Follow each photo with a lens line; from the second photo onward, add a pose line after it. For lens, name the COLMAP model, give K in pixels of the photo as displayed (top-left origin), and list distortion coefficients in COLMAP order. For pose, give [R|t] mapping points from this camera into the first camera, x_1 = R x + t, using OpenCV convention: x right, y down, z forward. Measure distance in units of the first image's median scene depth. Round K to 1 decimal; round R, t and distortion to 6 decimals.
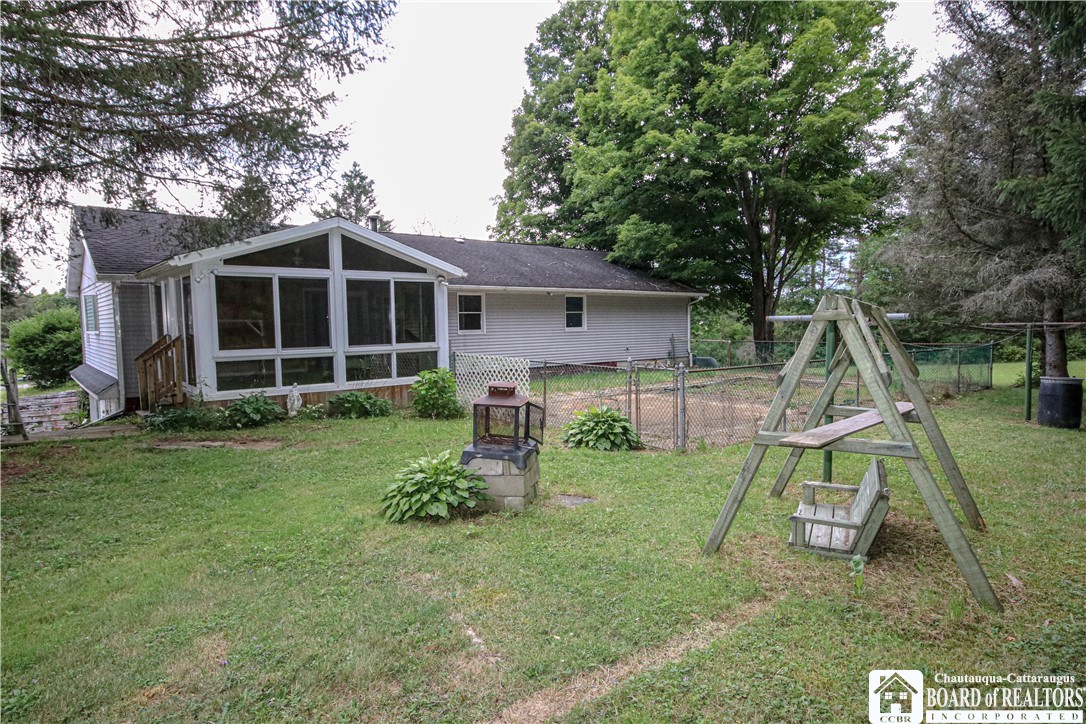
lens RADIAL K [[668.6, 0, 544.1], [0, 668.6, 361.6], [0, 0, 1]] dist [0.001039, -0.000669]
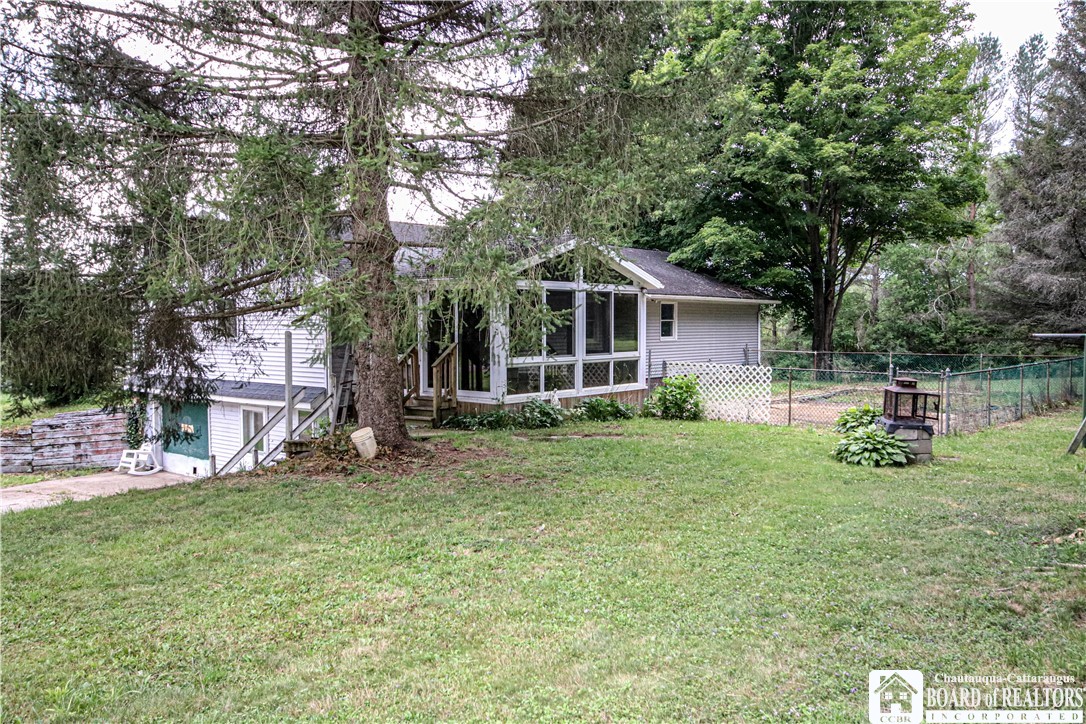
lens RADIAL K [[923.3, 0, 541.9], [0, 923.3, 362.3], [0, 0, 1]] dist [-0.005537, 0.026615]
pose [[0.987301, 0.002556, 0.158841, -0.504535], [0.000561, 0.999808, -0.019577, 0.014798], [-0.158860, 0.019417, 0.987110, -0.370649]]
